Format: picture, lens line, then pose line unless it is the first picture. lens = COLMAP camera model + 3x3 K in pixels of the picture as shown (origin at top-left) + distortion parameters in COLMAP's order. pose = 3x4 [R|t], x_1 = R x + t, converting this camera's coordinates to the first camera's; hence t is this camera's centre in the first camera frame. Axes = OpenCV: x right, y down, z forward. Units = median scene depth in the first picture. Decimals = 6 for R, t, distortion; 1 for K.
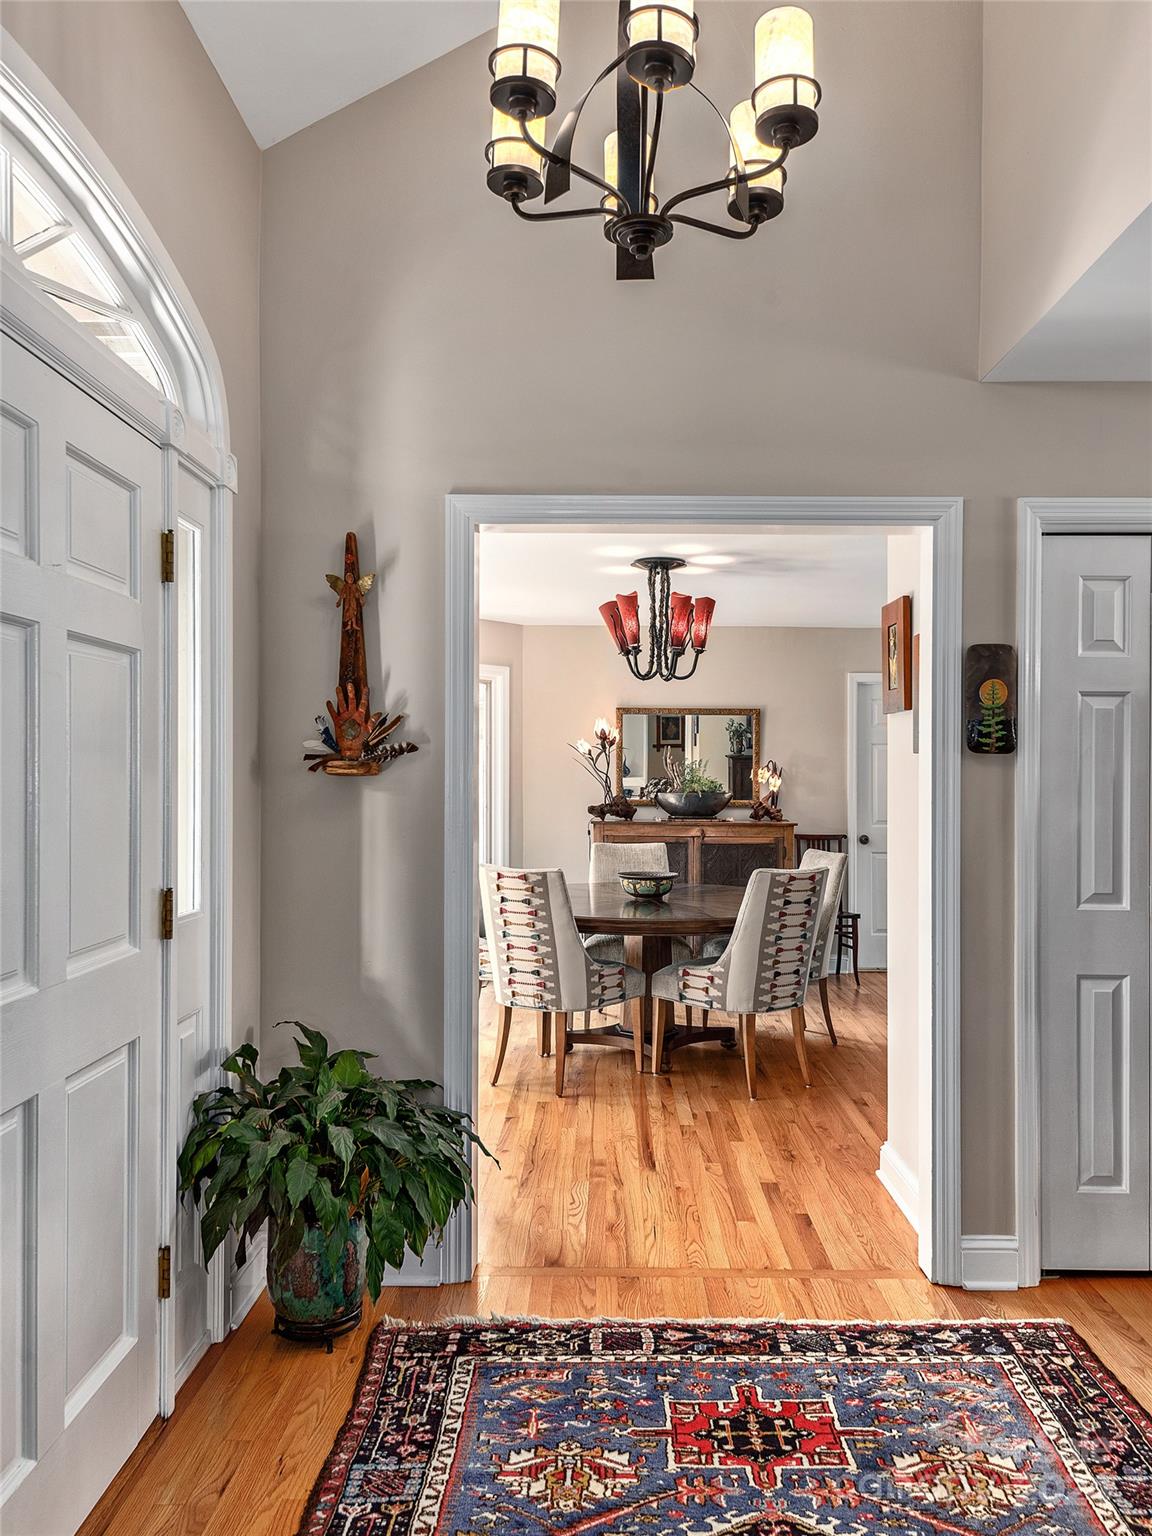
lens RADIAL K [[1179.2, 0, 576.0], [0, 1179.2, 768.0], [0, 0, 1]] dist [-0.002116, -0.000055]
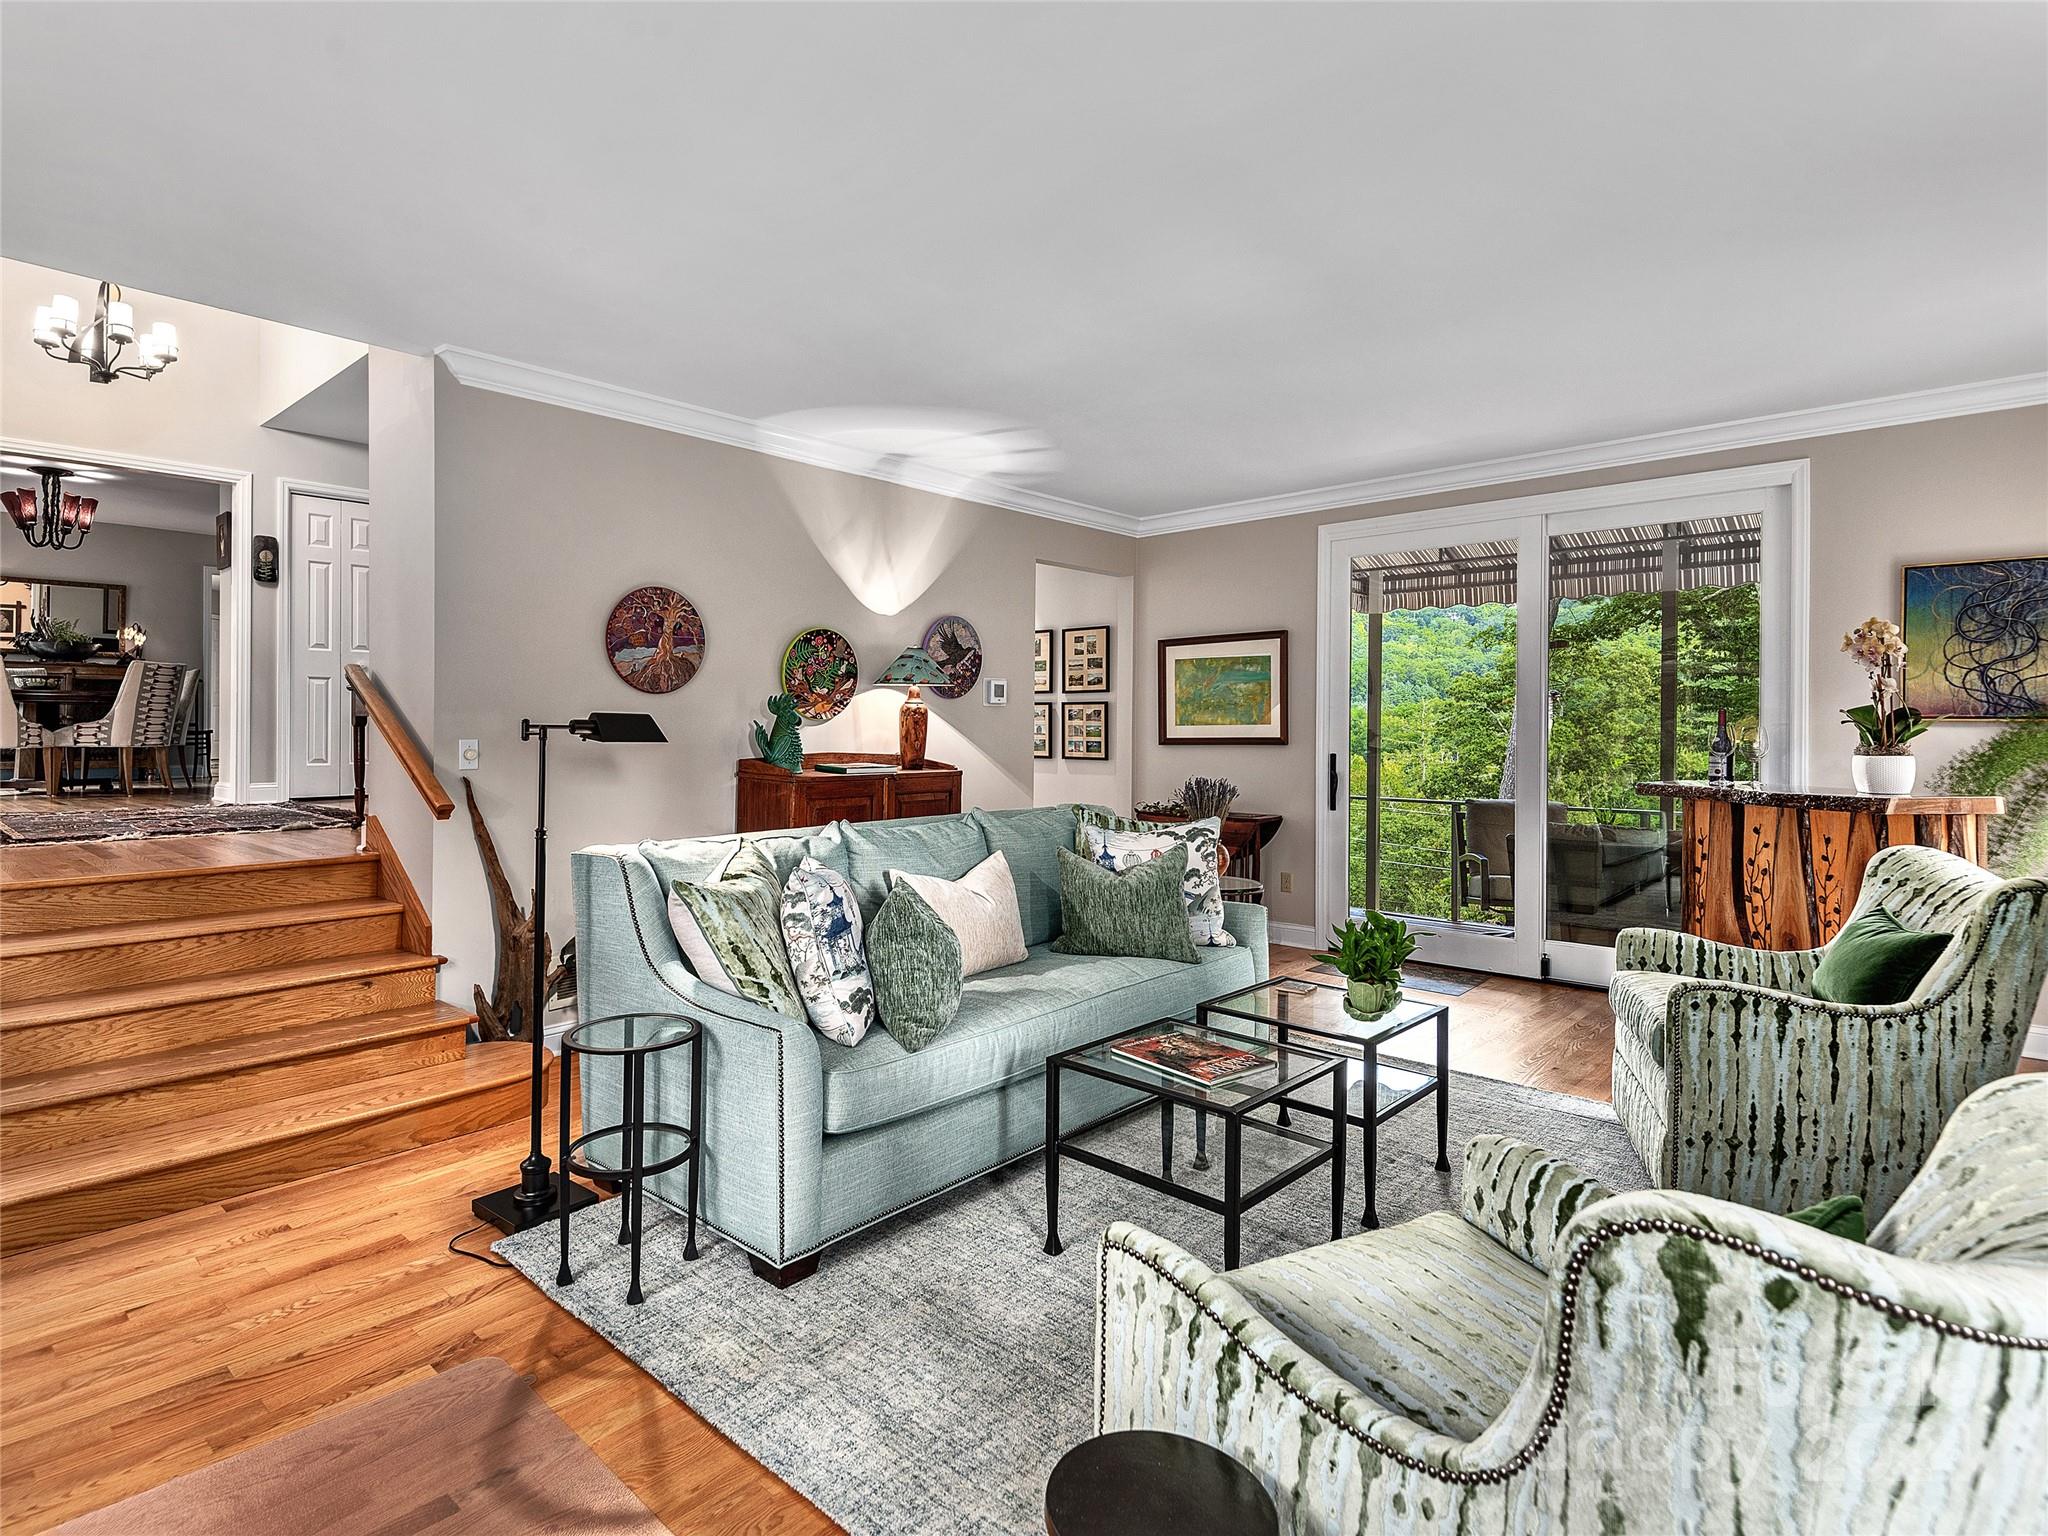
lens RADIAL K [[1129.8, 0, 1021.7], [0, 1129.8, 725.8], [0, 0, 1]] dist [0.002711, 0.000310]
pose [[0.664601, -0.000397, 0.747198, -0.192263], [-0.004870, 0.999976, 0.004863, 0.144919], [-0.747183, -0.006871, 0.664583, -0.933156]]
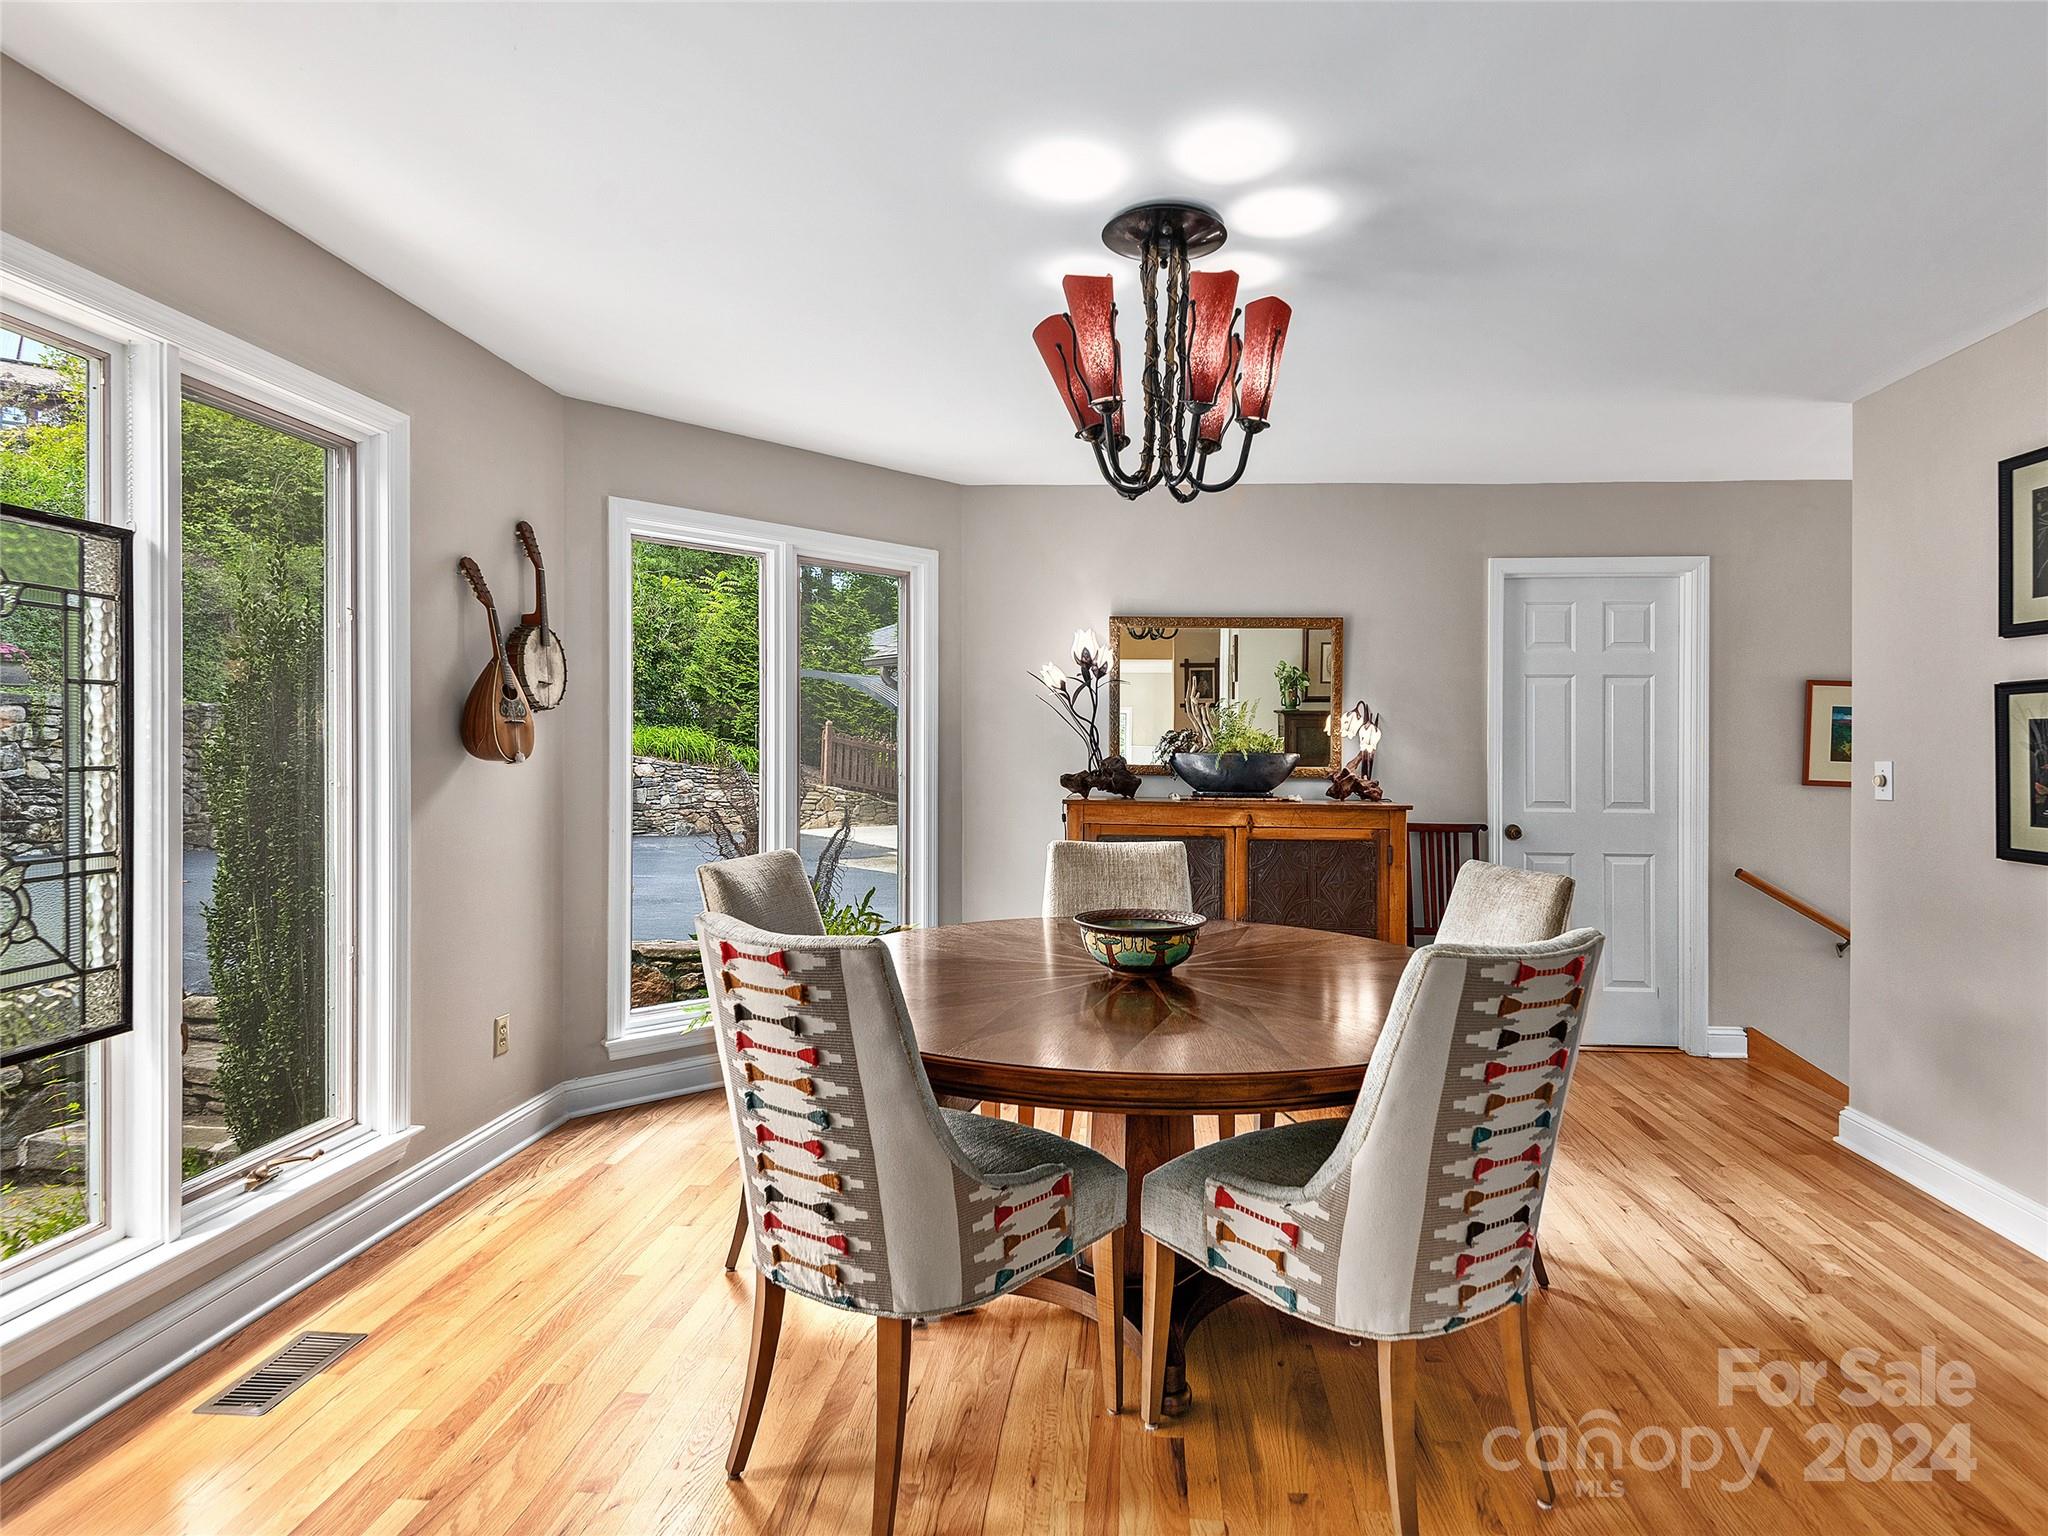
lens RADIAL K [[1166.3, 0, 1094.3], [0, 1166.3, 694.9], [0, 0, 1]] dist [0.001939, 0.000020]
pose [[0.999891, 0.004897, -0.013912, 0.050388], [-0.005453, 0.999175, -0.040242, 0.021621], [0.013704, 0.040313, 0.999093, 0.558996]]
